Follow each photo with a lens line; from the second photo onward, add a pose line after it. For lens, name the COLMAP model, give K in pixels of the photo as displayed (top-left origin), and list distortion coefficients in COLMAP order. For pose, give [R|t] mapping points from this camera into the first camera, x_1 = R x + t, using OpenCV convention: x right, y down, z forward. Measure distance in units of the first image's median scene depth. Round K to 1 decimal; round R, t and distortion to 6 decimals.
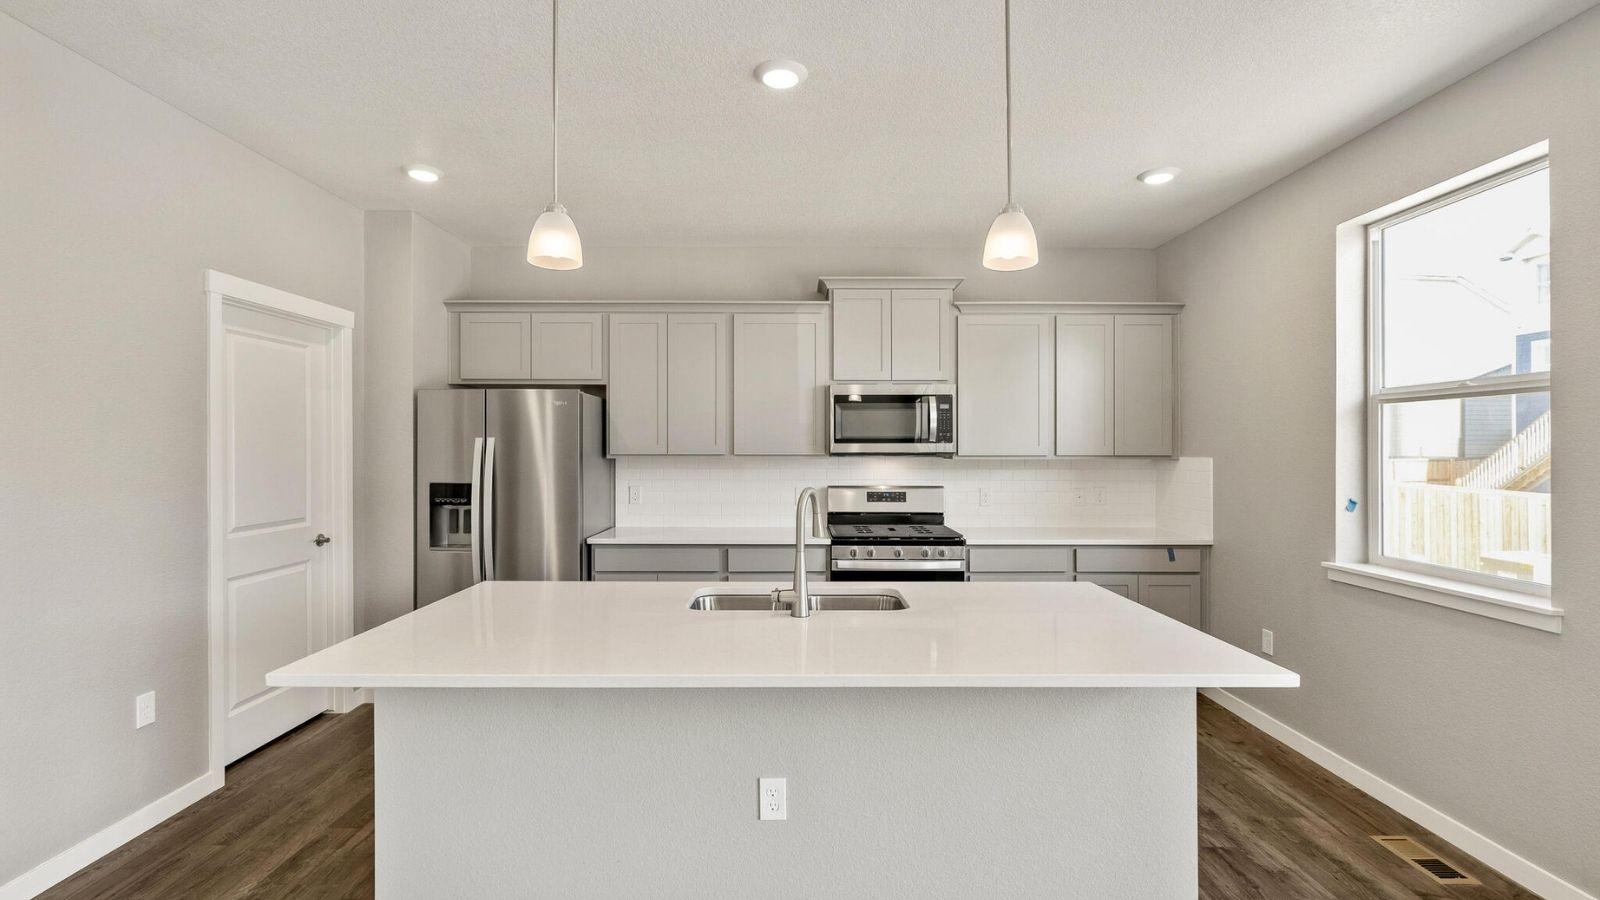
lens RADIAL K [[728.2, 0, 796.7], [0, 728.2, 450.0], [0, 0, 1]] dist [-0.001319, 0.000735]
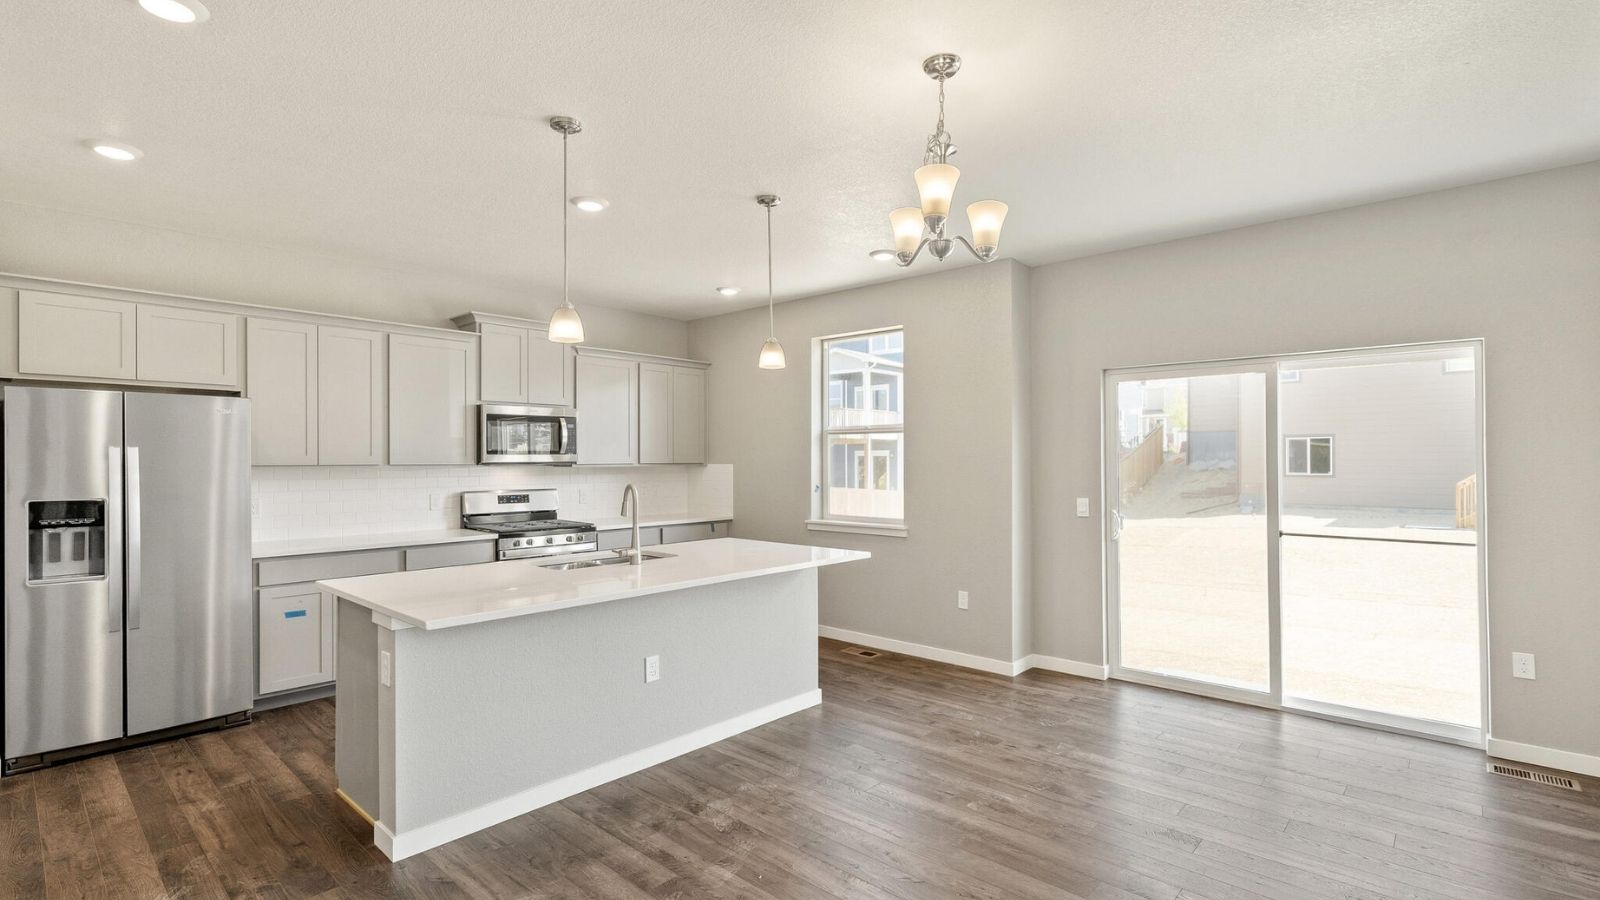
lens RADIAL K [[741.8, 0, 801.1], [0, 741.8, 457.0], [0, 0, 1]] dist [-0.003630, 0.000463]
pose [[0.672178, -0.000353, 0.740389, -0.495667], [0.004014, 0.999987, -0.003168, 0.000754], [-0.740379, 0.005102, 0.672171, -0.184386]]
